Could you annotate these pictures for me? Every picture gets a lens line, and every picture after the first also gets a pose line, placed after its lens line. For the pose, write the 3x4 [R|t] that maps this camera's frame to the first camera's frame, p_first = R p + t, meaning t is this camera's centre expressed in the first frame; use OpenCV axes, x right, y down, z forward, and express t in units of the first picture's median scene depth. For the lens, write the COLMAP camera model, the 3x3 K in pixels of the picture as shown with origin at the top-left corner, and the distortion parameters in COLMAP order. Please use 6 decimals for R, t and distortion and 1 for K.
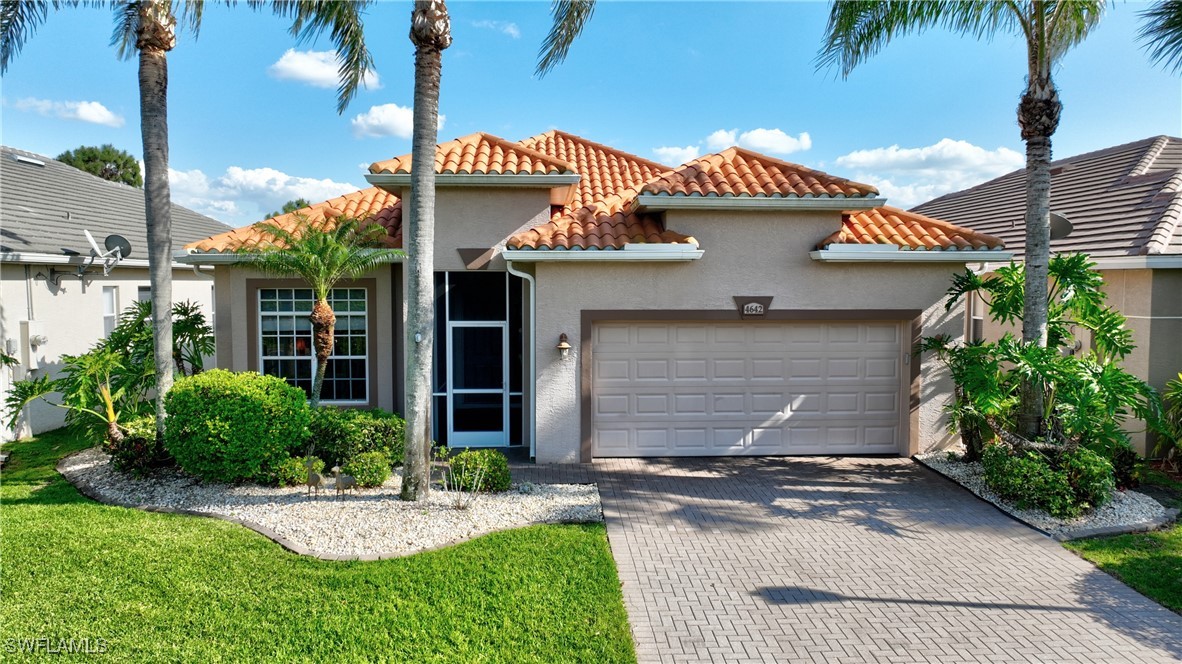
lens RADIAL K [[834.4, 0, 598.0], [0, 834.4, 329.5], [0, 0, 1]] dist [-0.000520, 0.016007]
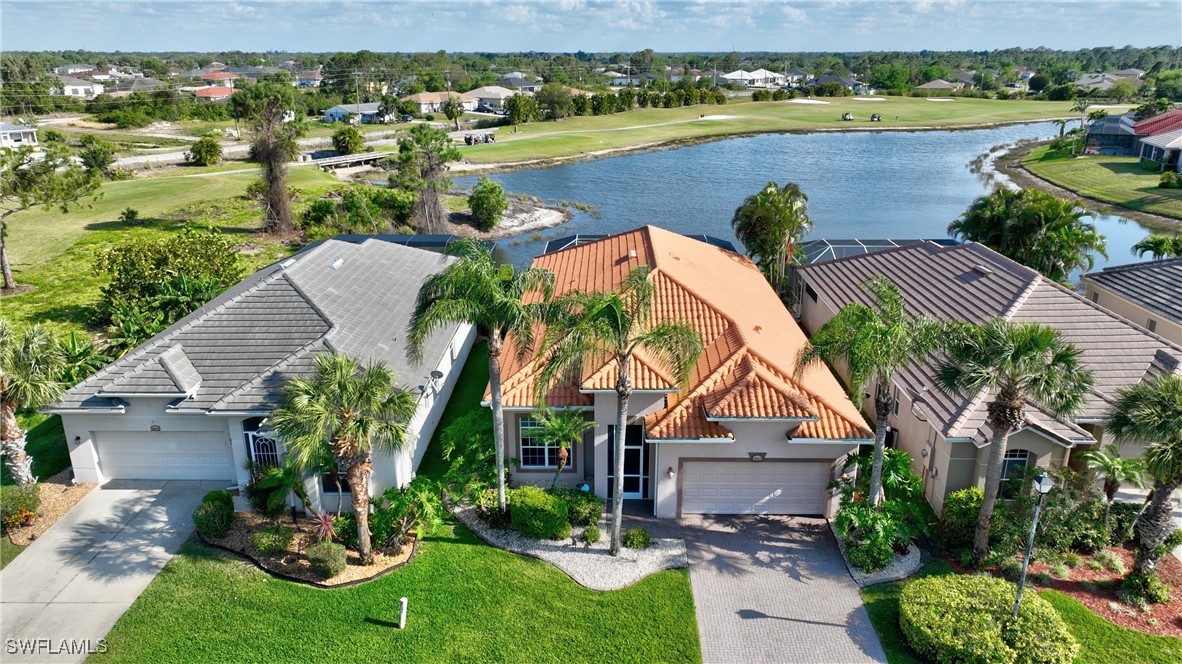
lens RADIAL K [[834.4, 0, 597.7], [0, 834.4, 339.4], [0, 0, 1]] dist [-0.000520, 0.016007]
pose [[0.997237, 0.023909, -0.070330, -0.085738], [-0.003746, 0.961765, 0.273851, -0.923498], [0.074188, -0.272831, 0.959197, -1.053504]]
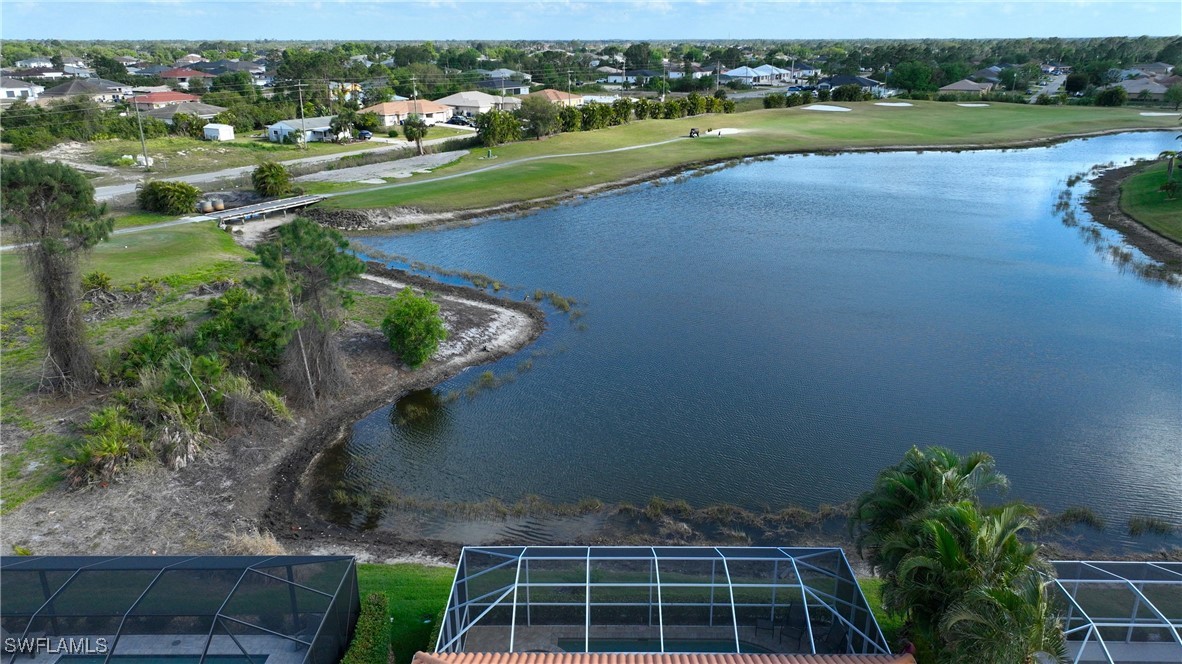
lens RADIAL K [[834.4, 0, 589.9], [0, 834.4, 335.5], [0, 0, 1]] dist [-0.000520, 0.016007]
pose [[0.997007, 0.025757, -0.072901, -0.204242], [-0.004041, 0.958950, 0.283547, -1.342632], [0.077212, -0.282404, 0.956183, 1.409210]]
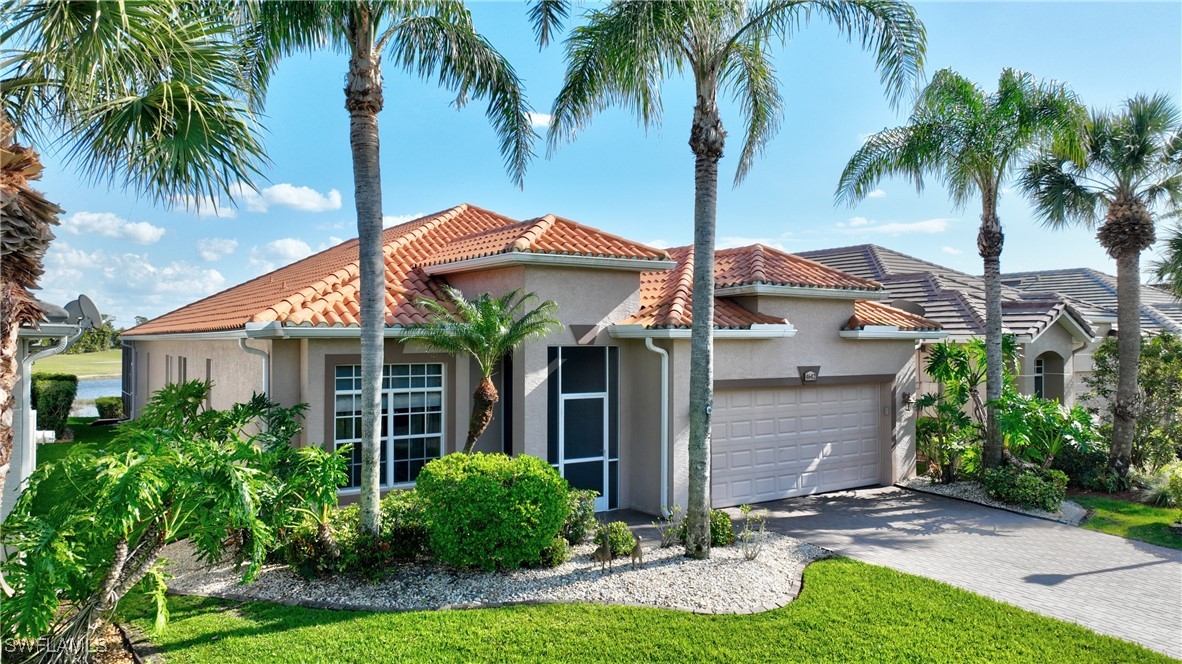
lens RADIAL K [[834.4, 0, 601.6], [0, 834.4, 328.2], [0, 0, 1]] dist [-0.000520, 0.016007]
pose [[0.858913, 0.007422, 0.512067, -0.719848], [0.030263, 0.997412, -0.065219, -0.024431], [-0.511226, 0.071514, 0.856466, 0.083601]]
